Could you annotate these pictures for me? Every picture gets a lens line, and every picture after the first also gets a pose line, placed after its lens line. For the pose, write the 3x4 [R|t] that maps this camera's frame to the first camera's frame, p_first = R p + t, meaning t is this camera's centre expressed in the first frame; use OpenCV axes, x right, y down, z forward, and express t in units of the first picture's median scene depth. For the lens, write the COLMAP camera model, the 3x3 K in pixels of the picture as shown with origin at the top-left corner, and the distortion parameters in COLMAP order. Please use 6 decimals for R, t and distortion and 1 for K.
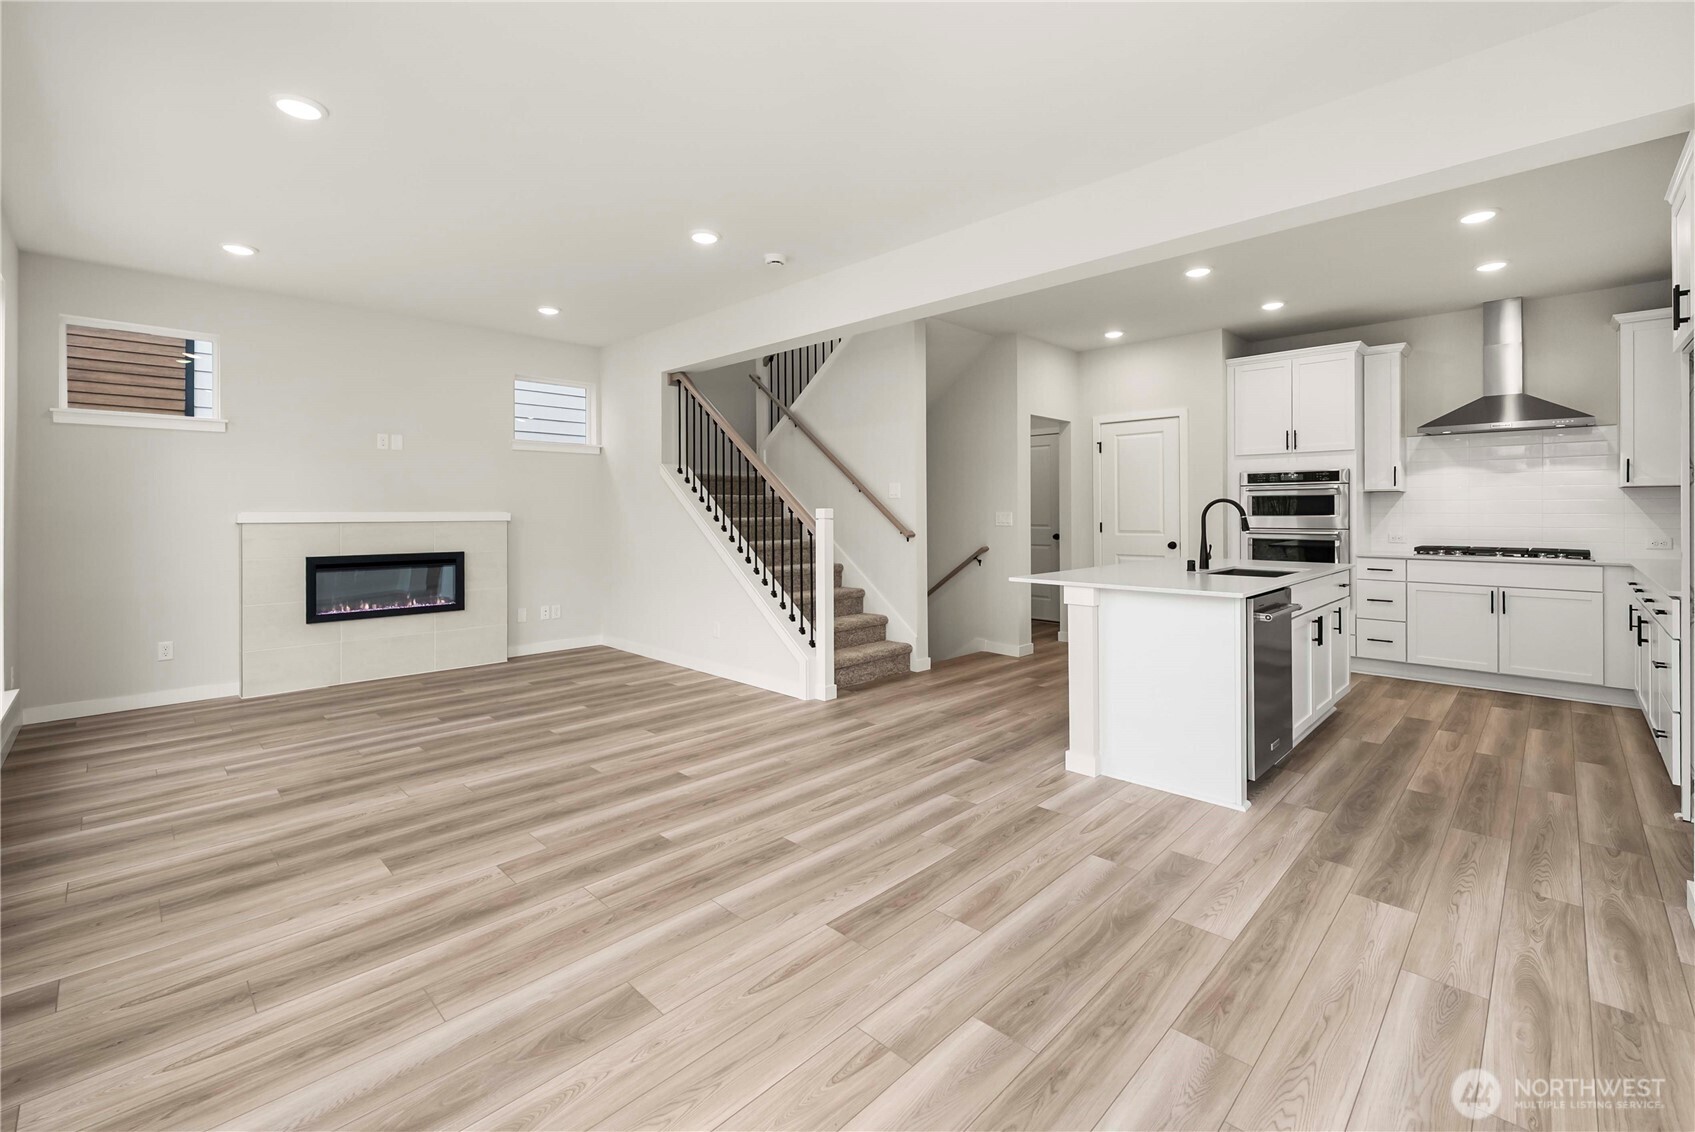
lens RADIAL K [[723.2, 0, 849.7], [0, 723.2, 511.6], [0, 0, 1]] dist [-0.000338, -0.000338]
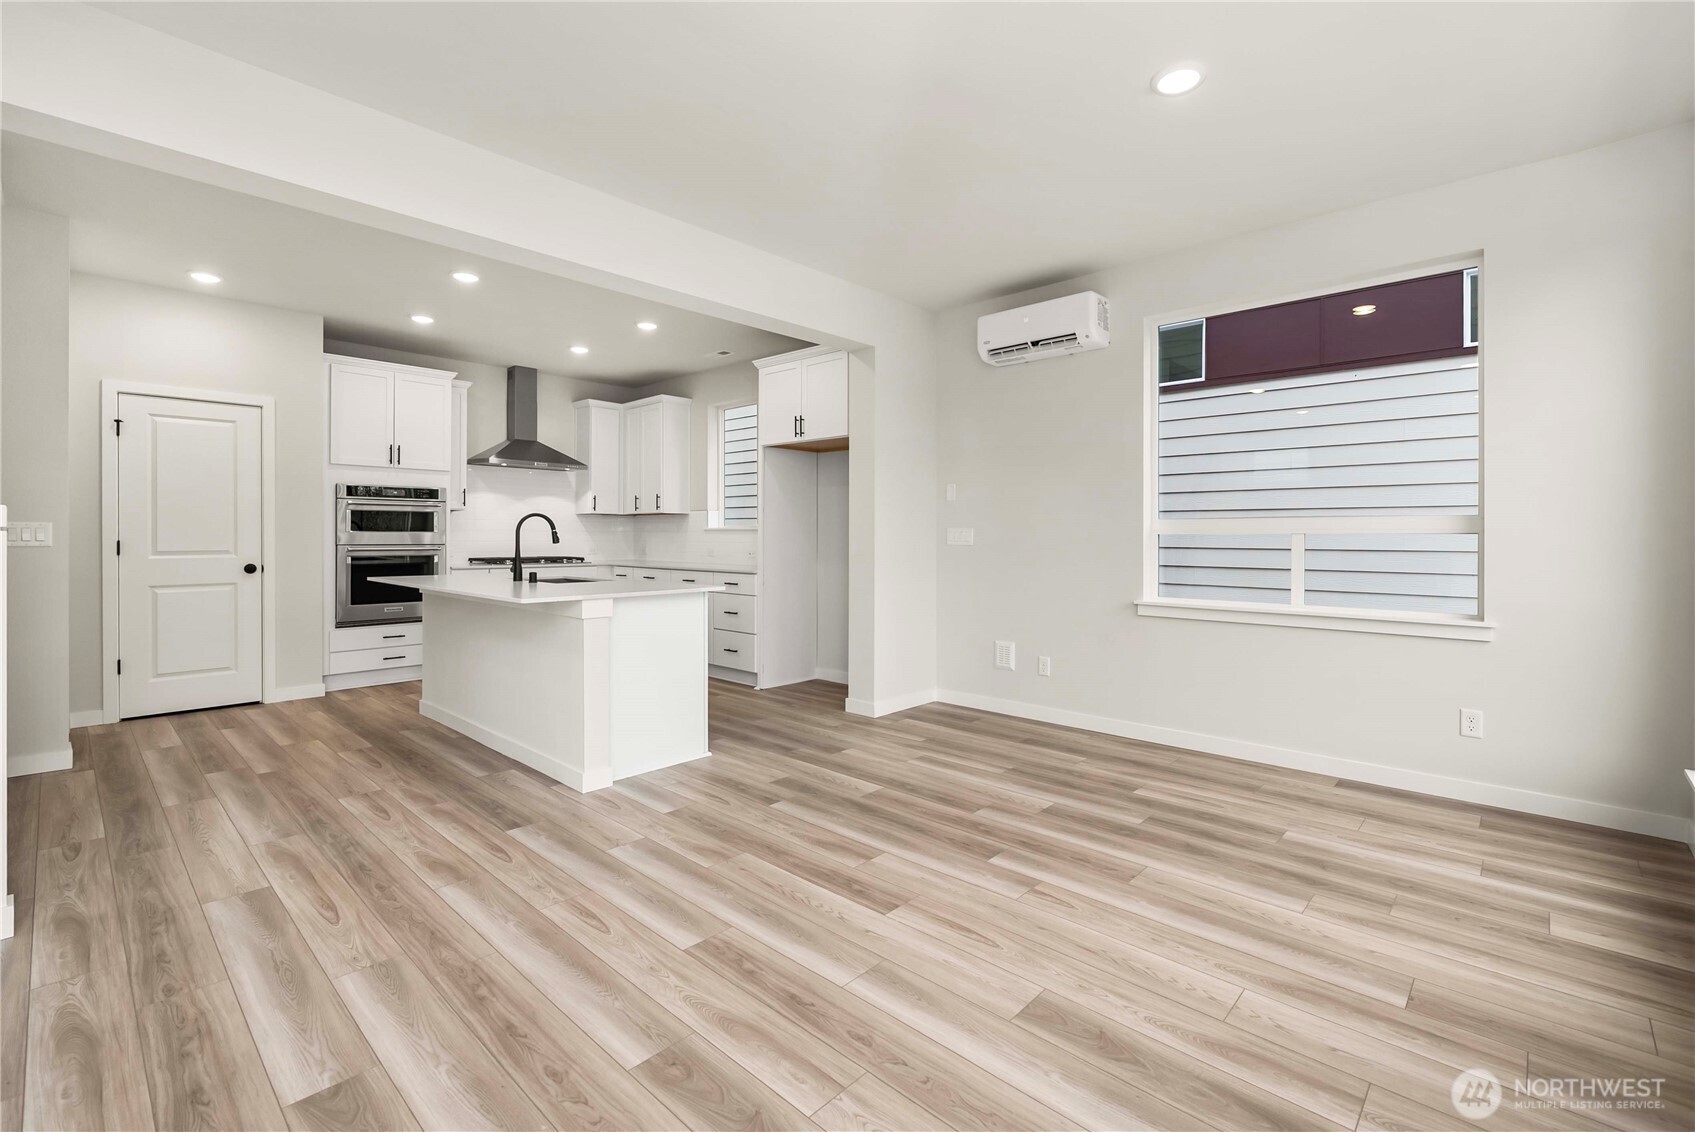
lens RADIAL K [[744.3, 0, 846.3], [0, 744.3, 537.1], [0, 0, 1]] dist [-0.000704, -0.000224]
pose [[-0.022955, 0.000664, 0.999736, -0.499925], [-0.004201, 0.999991, -0.000760, 0.013508], [-0.999728, -0.004218, -0.022952, 0.491788]]
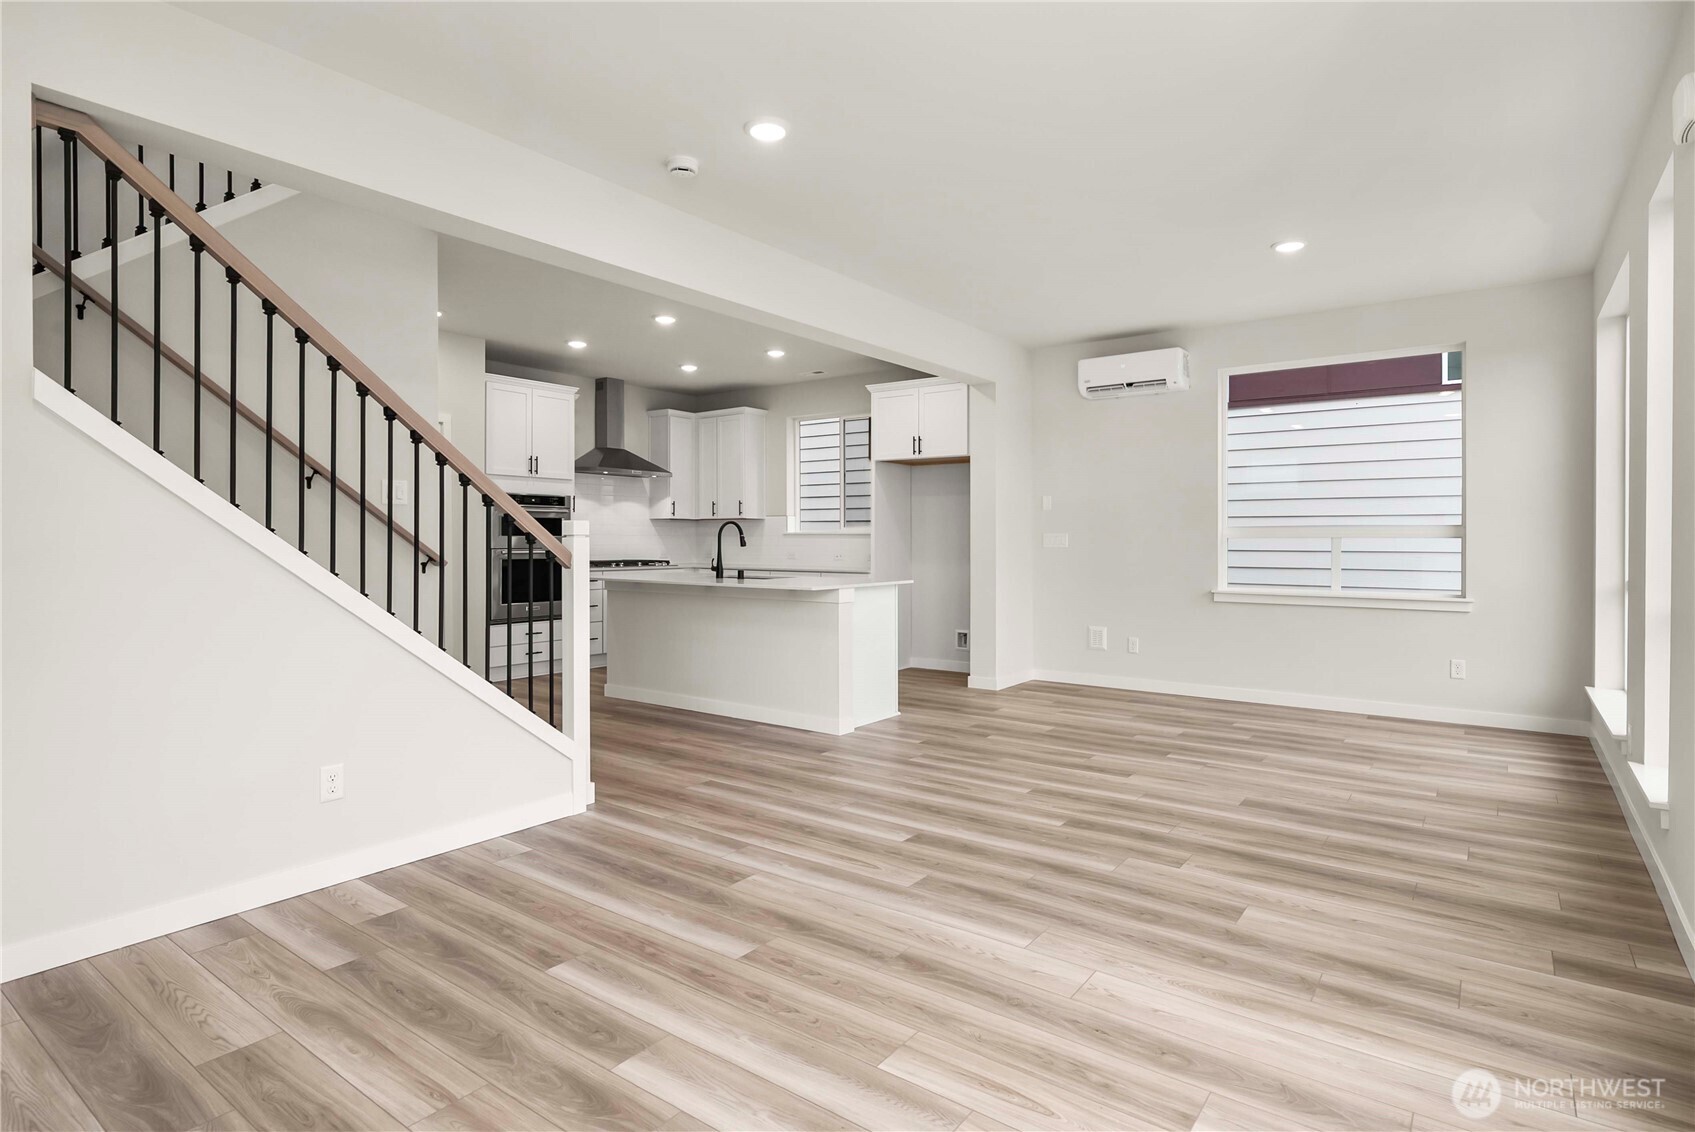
lens RADIAL K [[879.9, 0, 844.4], [0, 879.9, 542.5], [0, 0, 1]] dist [0.001389, -0.000003]
pose [[-0.135891, -0.000586, 0.990724, -0.880402], [-0.002621, 0.999997, 0.000232, 0.015627], [-0.990720, -0.002565, -0.135892, 0.870648]]
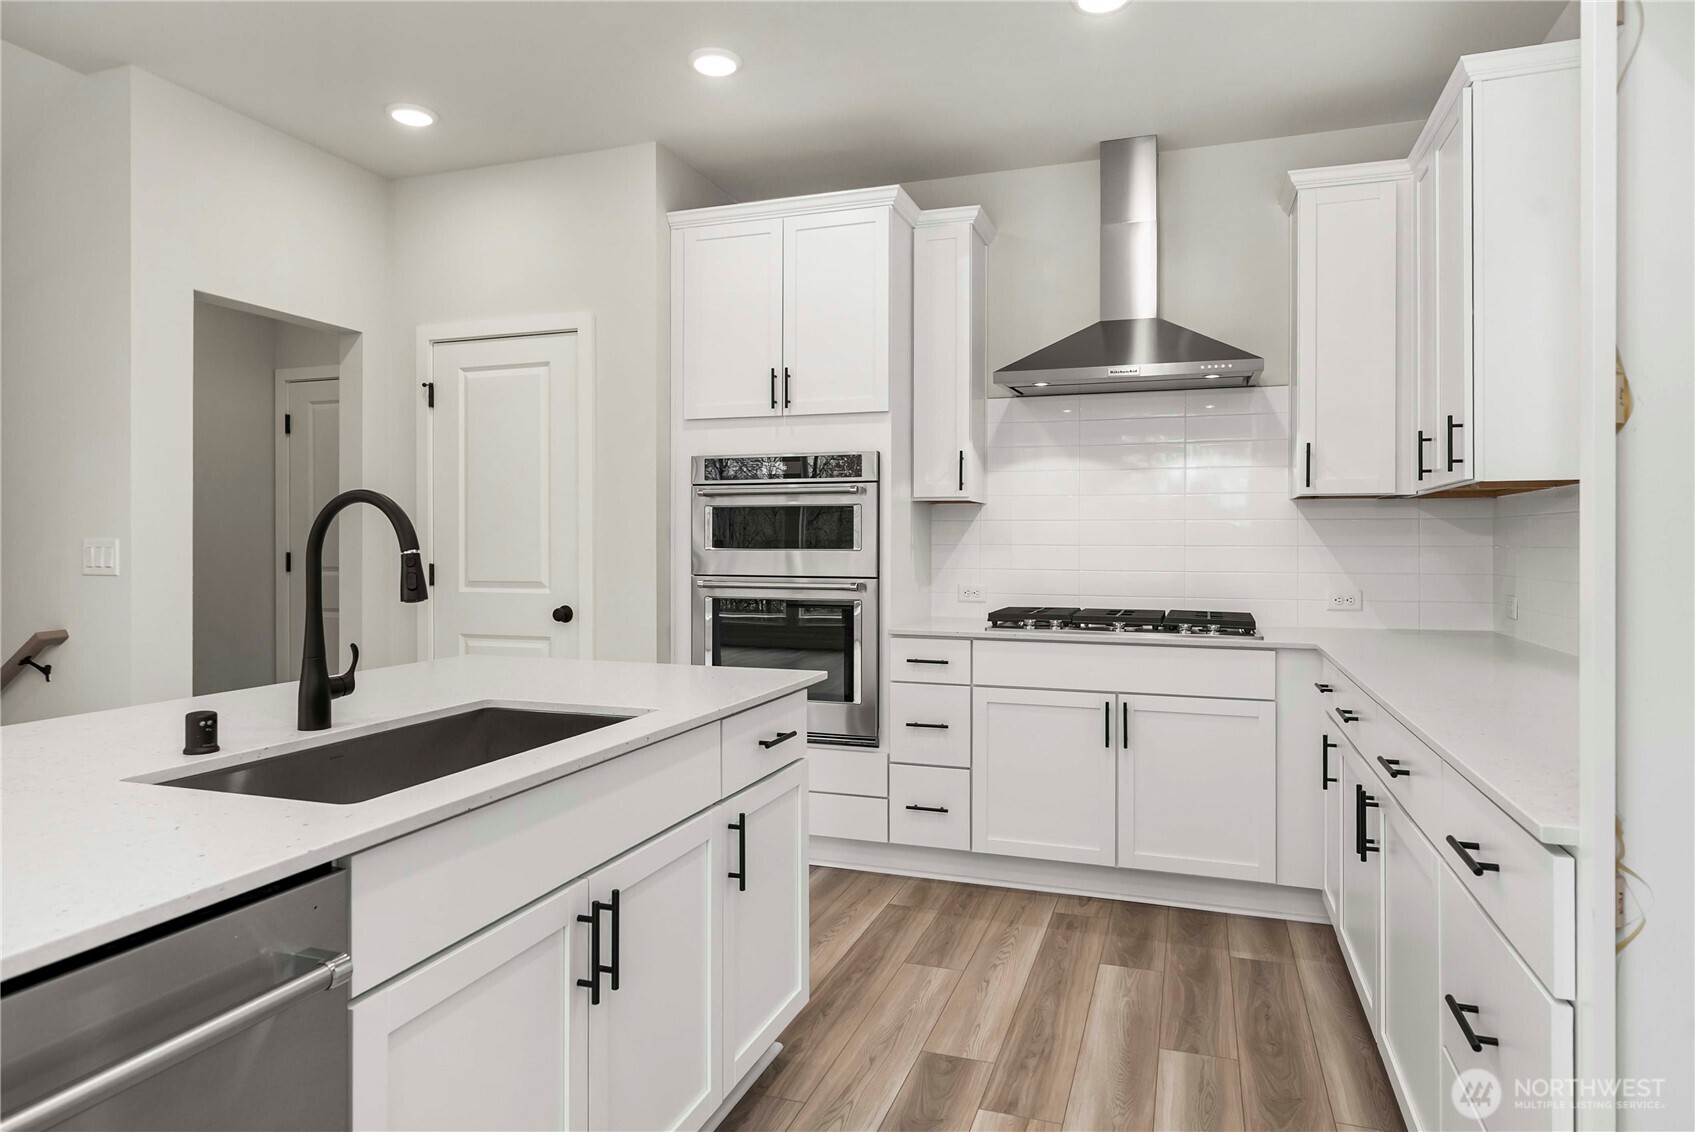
lens RADIAL K [[1067.4, 0, 840.2], [0, 1067.4, 534.5], [0, 0, 1]] dist [0.027712, 0.000721]
pose [[0.907744, 0.007750, 0.419454, 0.426868], [-0.004740, 0.999955, -0.008219, 0.001936], [-0.419498, 0.005472, 0.907740, 0.422942]]
